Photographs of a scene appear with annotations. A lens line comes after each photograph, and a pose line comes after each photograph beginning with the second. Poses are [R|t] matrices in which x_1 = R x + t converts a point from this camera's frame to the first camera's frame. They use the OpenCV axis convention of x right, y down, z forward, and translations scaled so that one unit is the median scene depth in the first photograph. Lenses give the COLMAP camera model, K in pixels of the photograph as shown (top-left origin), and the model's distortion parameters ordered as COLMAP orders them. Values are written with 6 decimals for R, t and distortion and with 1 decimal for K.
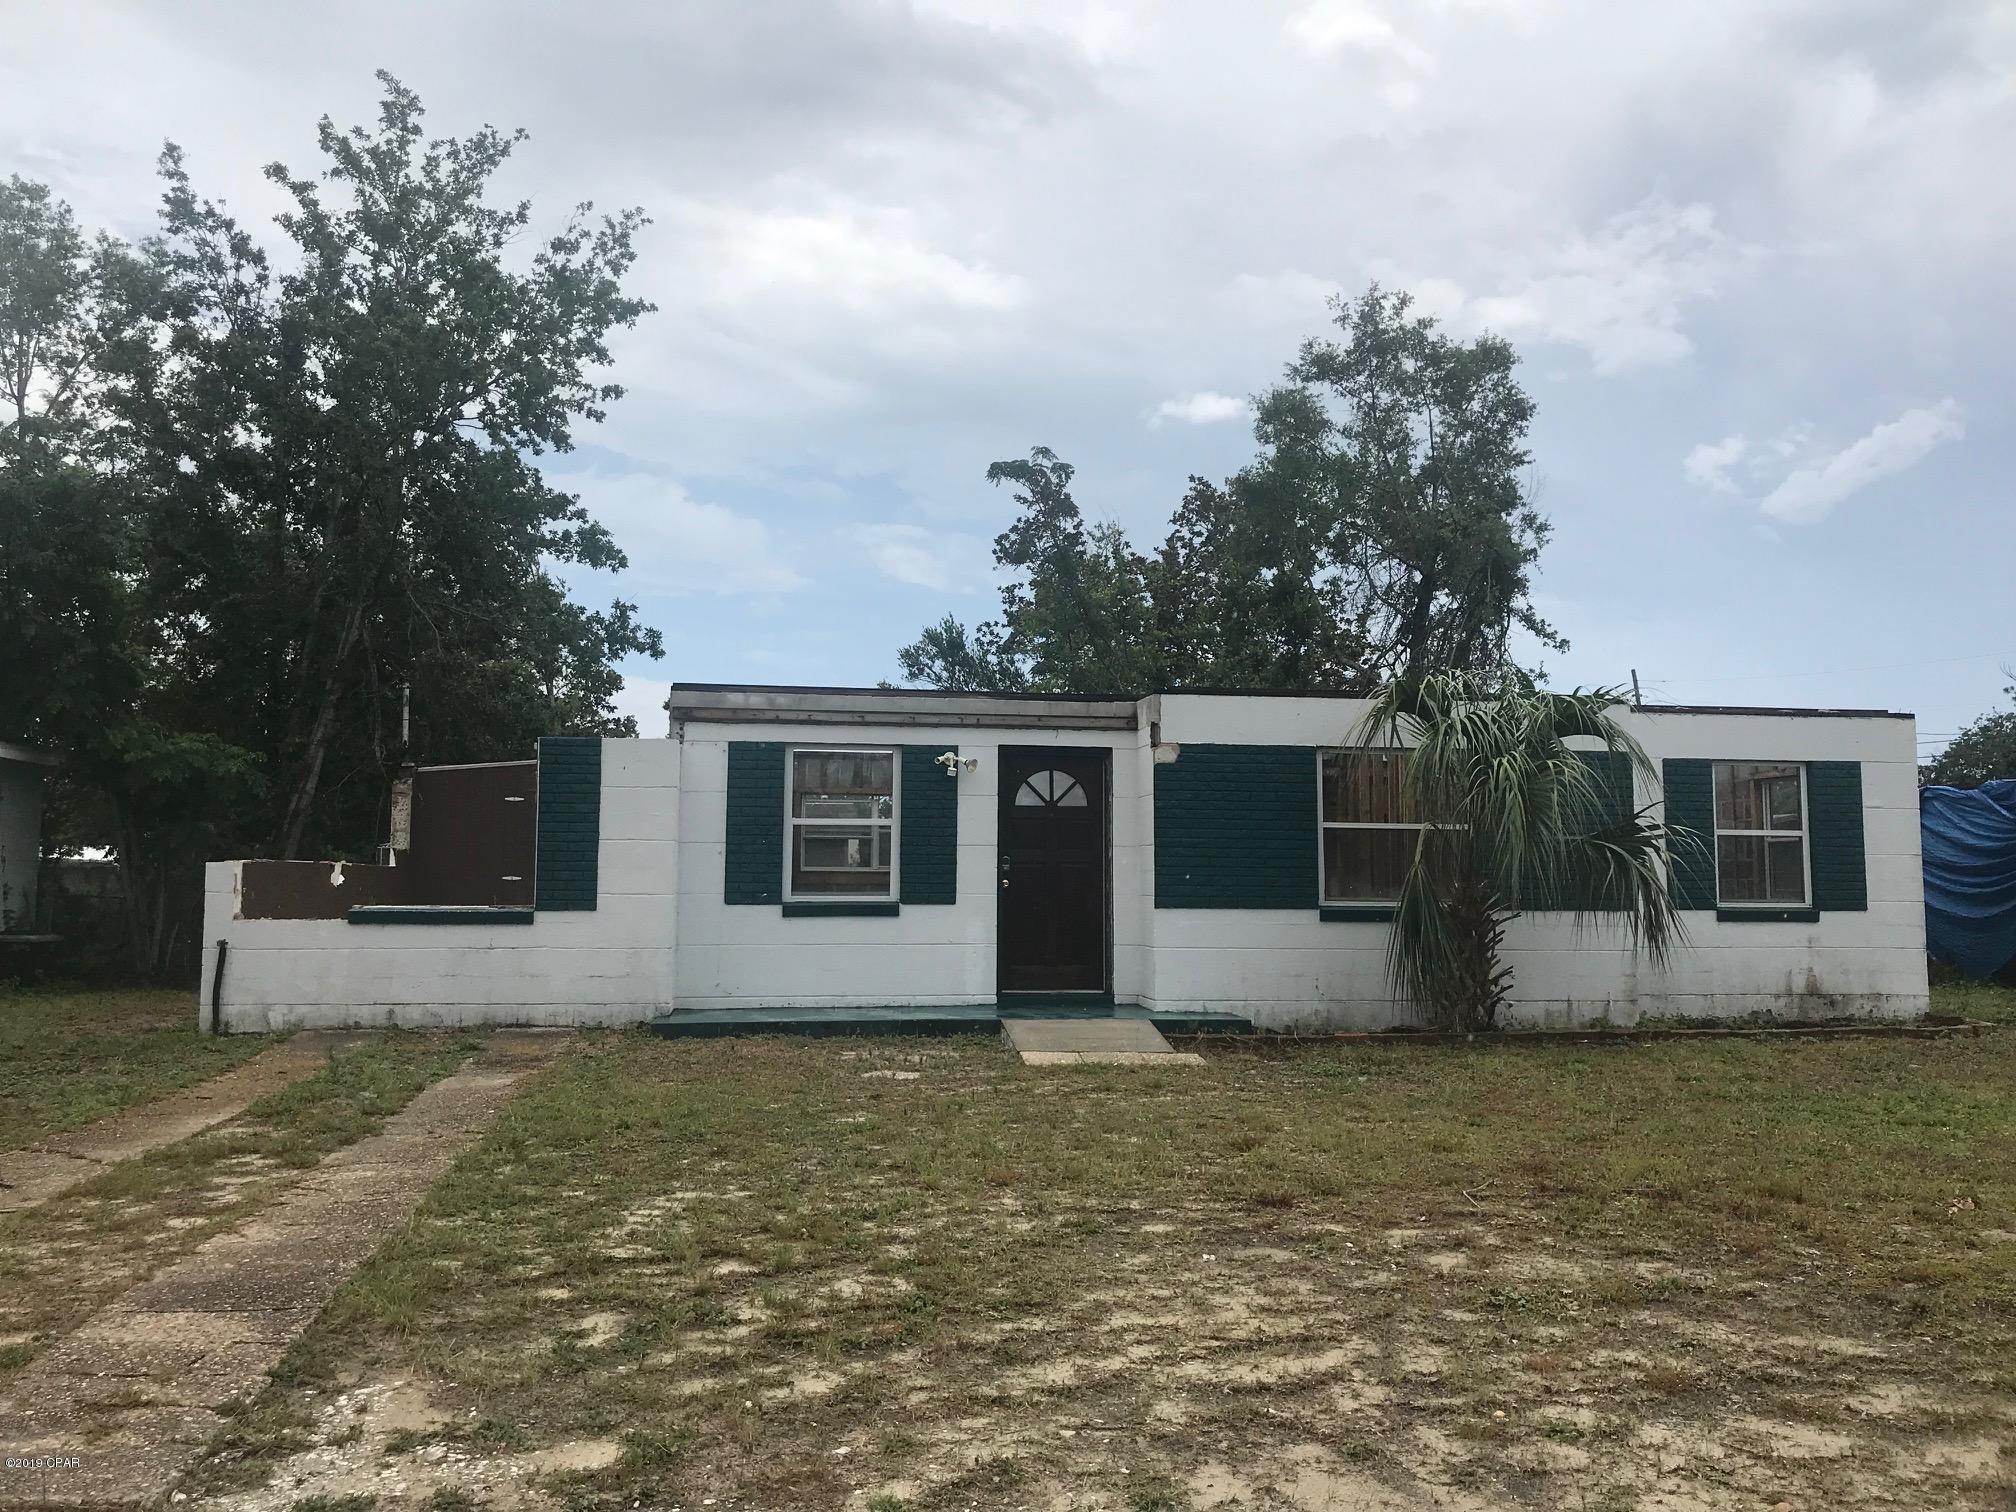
lens RADIAL K [[1619.8, 0, 1061.0], [0, 1619.8, 752.2], [0, 0, 1]] dist [0.063643, -0.071696]
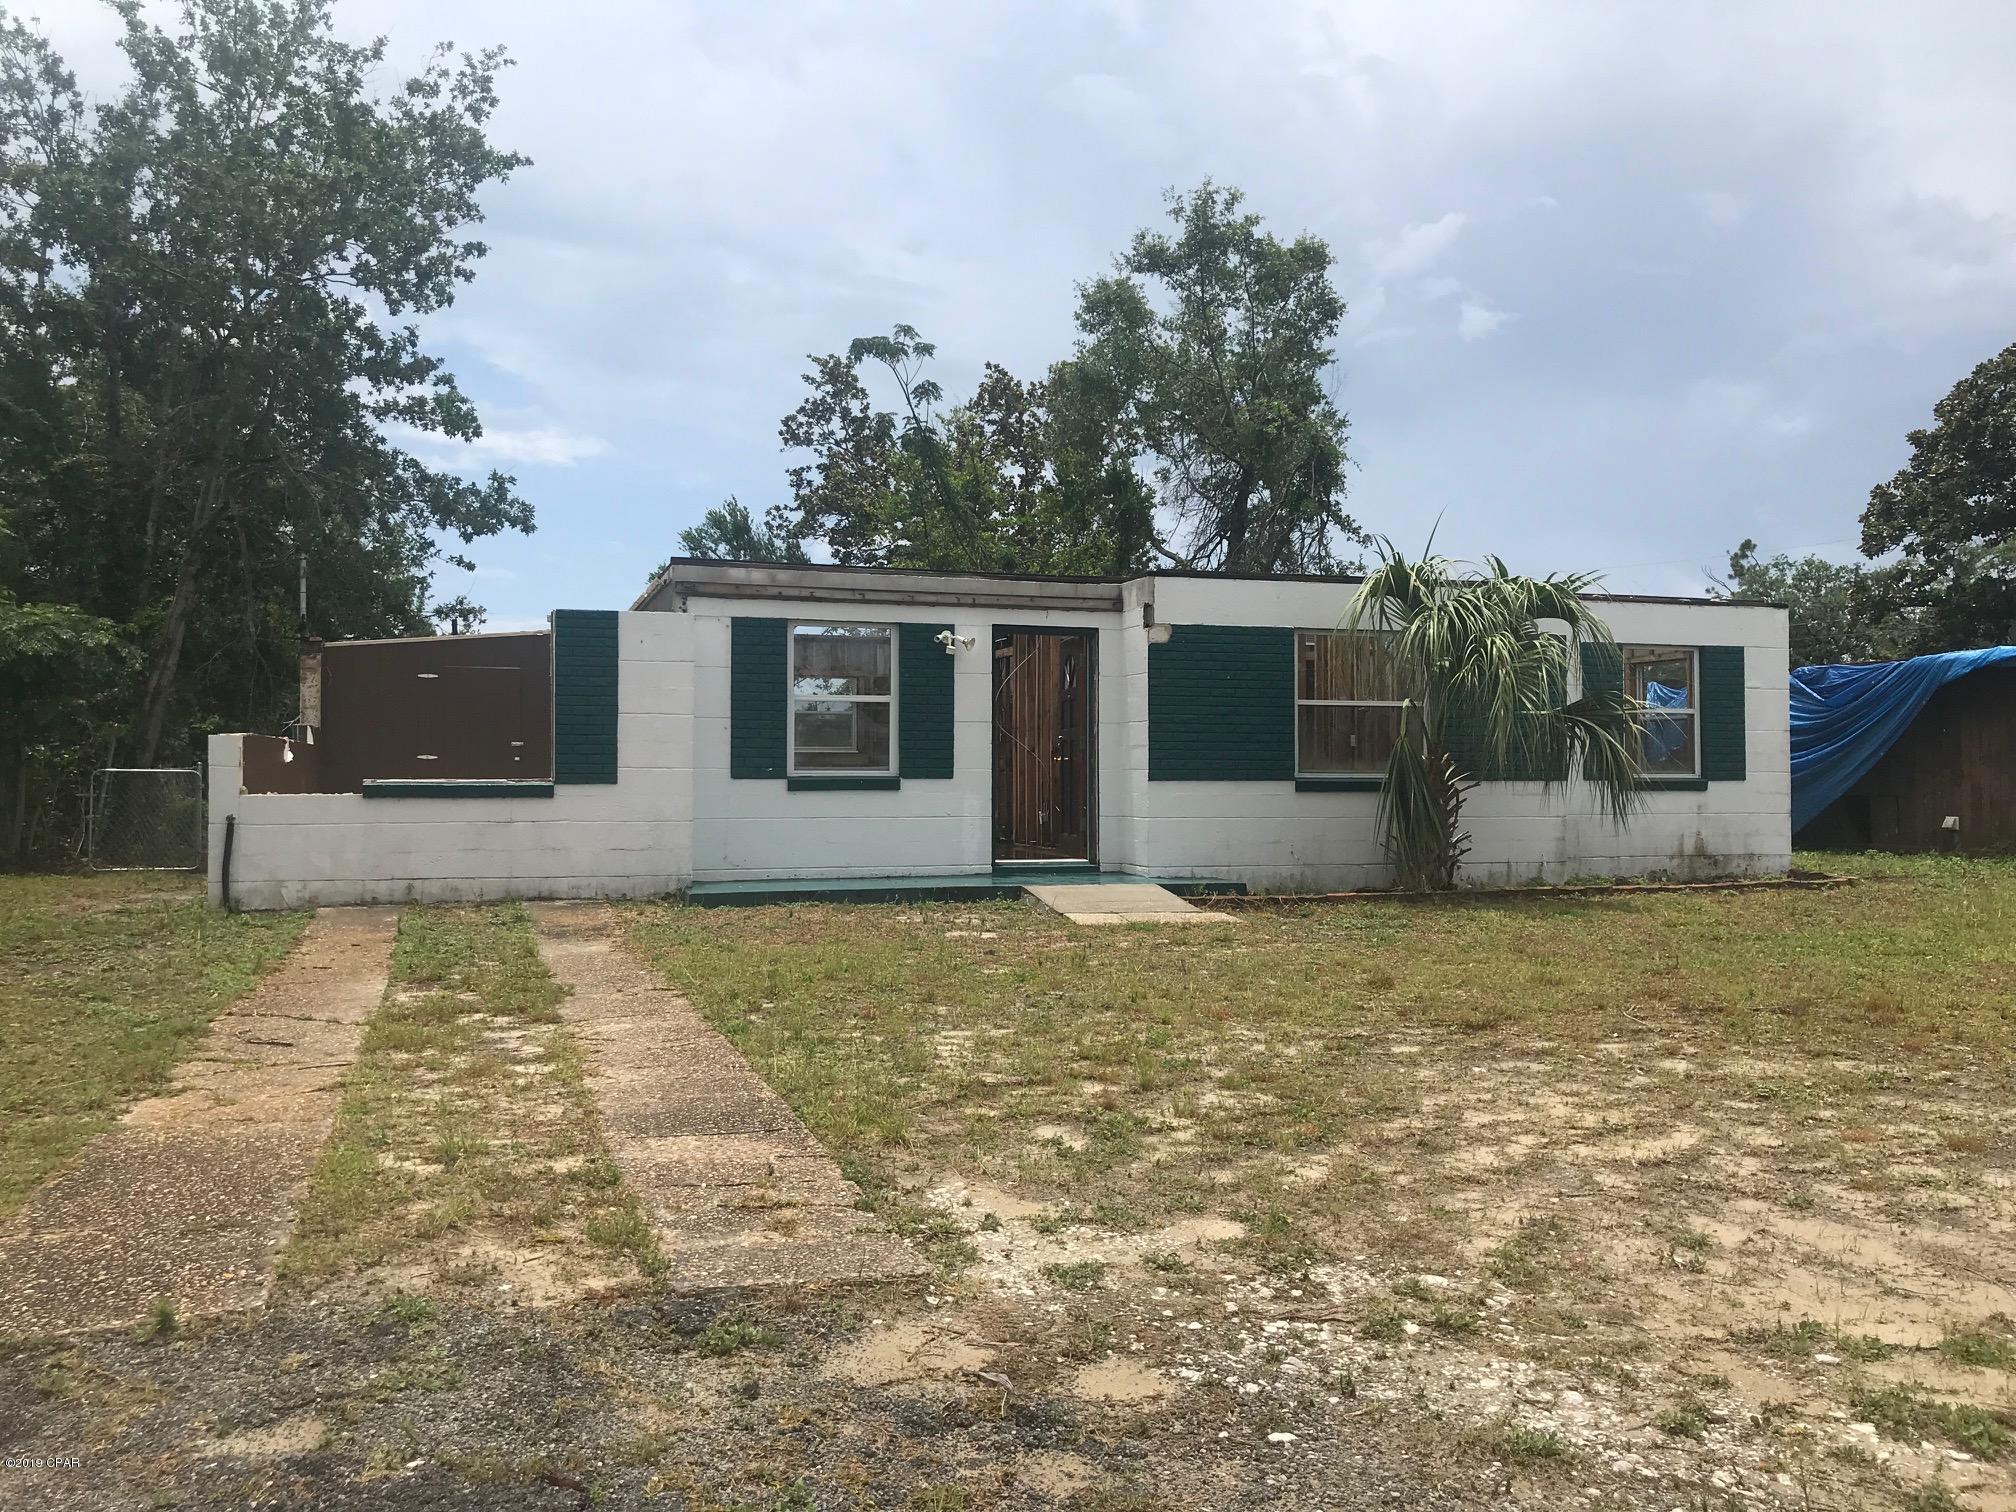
lens RADIAL K [[1619.8, 0, 1061.0], [0, 1619.8, 752.2], [0, 0, 1]] dist [0.063643, -0.071696]
pose [[0.986693, -0.002022, 0.162579, -0.100911], [-0.008912, 0.997747, 0.066499, 0.004923], [-0.162348, -0.067063, 0.984452, -0.015380]]
